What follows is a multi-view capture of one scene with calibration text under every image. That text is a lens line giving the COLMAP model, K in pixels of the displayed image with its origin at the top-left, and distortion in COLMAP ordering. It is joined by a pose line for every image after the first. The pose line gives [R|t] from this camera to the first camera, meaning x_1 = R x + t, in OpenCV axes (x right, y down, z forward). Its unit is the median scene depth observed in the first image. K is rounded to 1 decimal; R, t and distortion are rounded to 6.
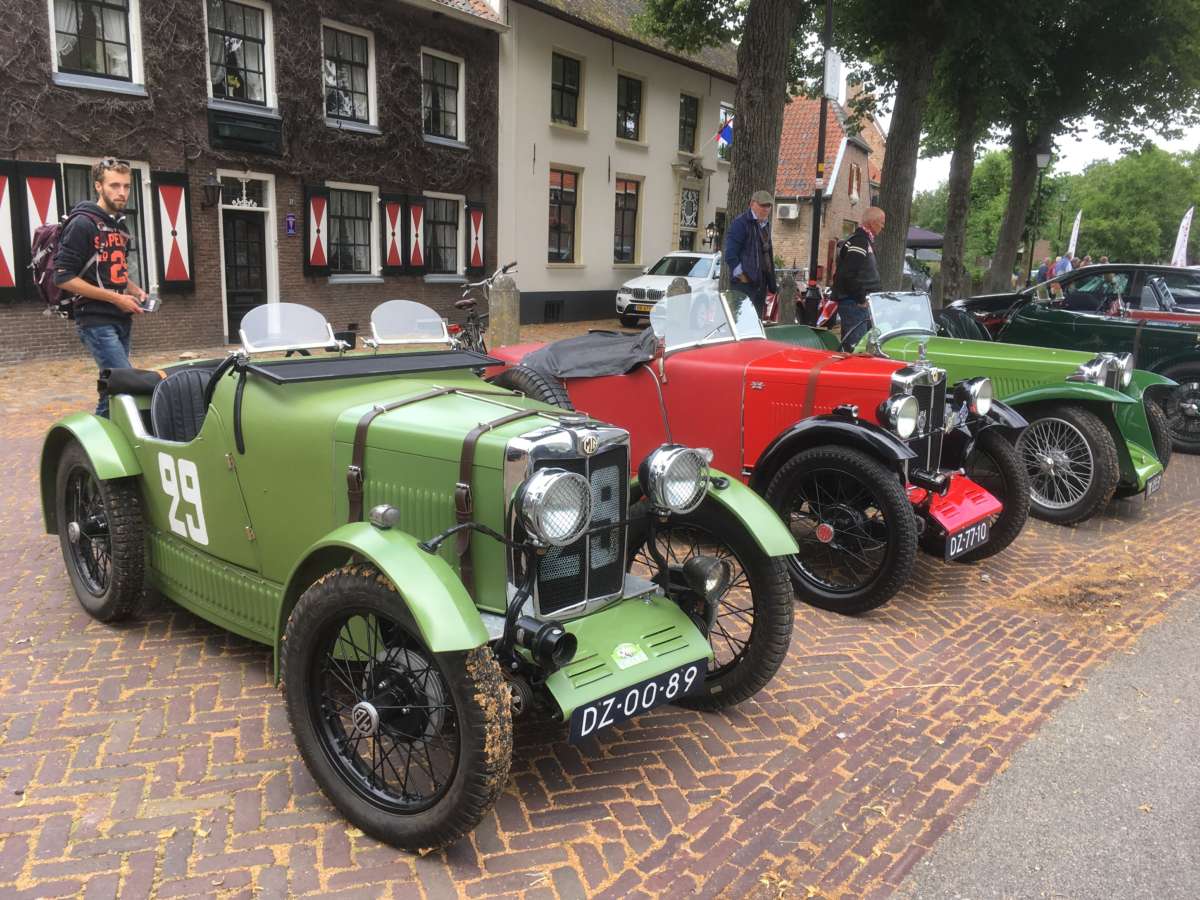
lens RADIAL K [[1026.7, 0, 609.2], [0, 1026.7, 446.7], [0, 0, 1]] dist [0.091655, -0.130836]
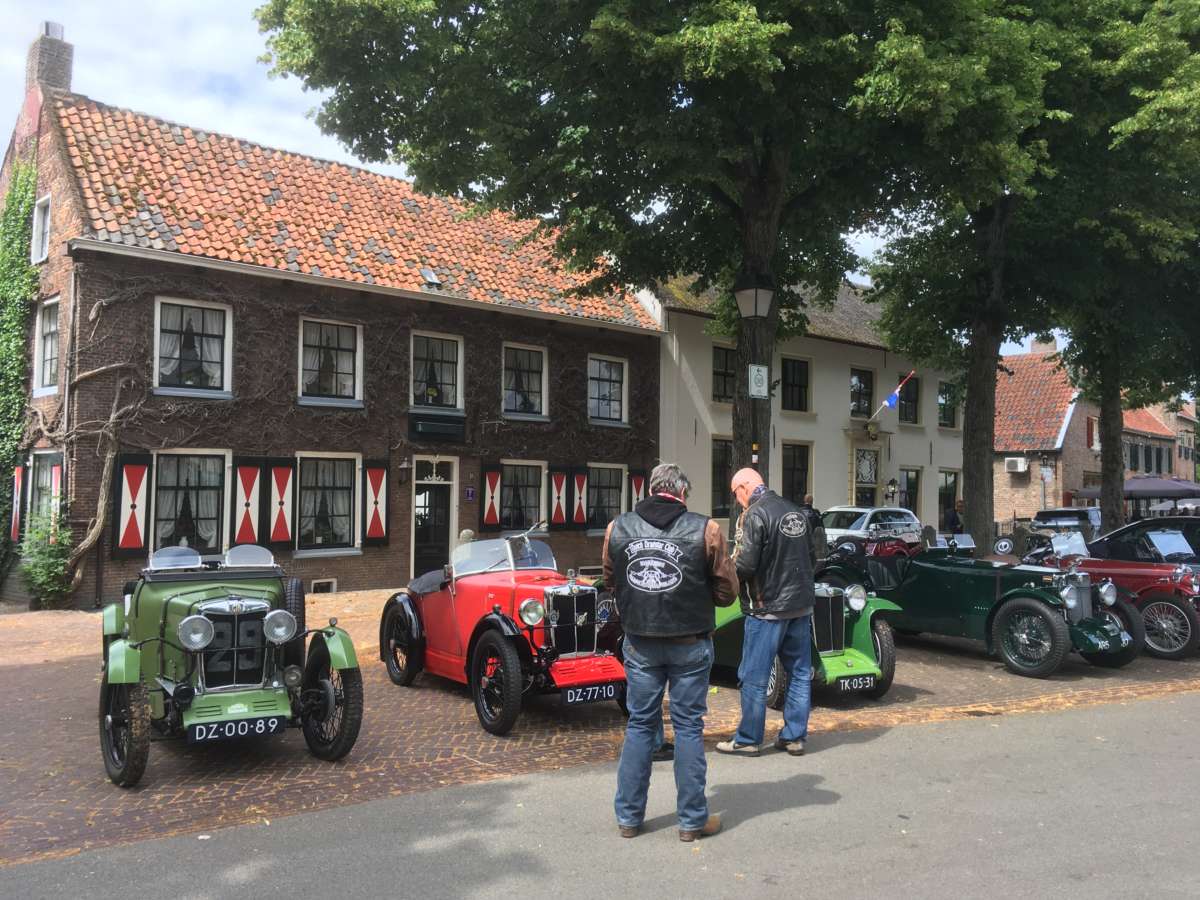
lens RADIAL K [[1026.7, 0, 609.2], [0, 1026.7, 446.7], [0, 0, 1]] dist [0.091655, -0.130836]
pose [[0.955043, -0.034207, -0.294488, 0.264524], [-0.038272, 0.970785, -0.236881, 0.029663], [0.293987, 0.237502, 0.925832, -0.167490]]
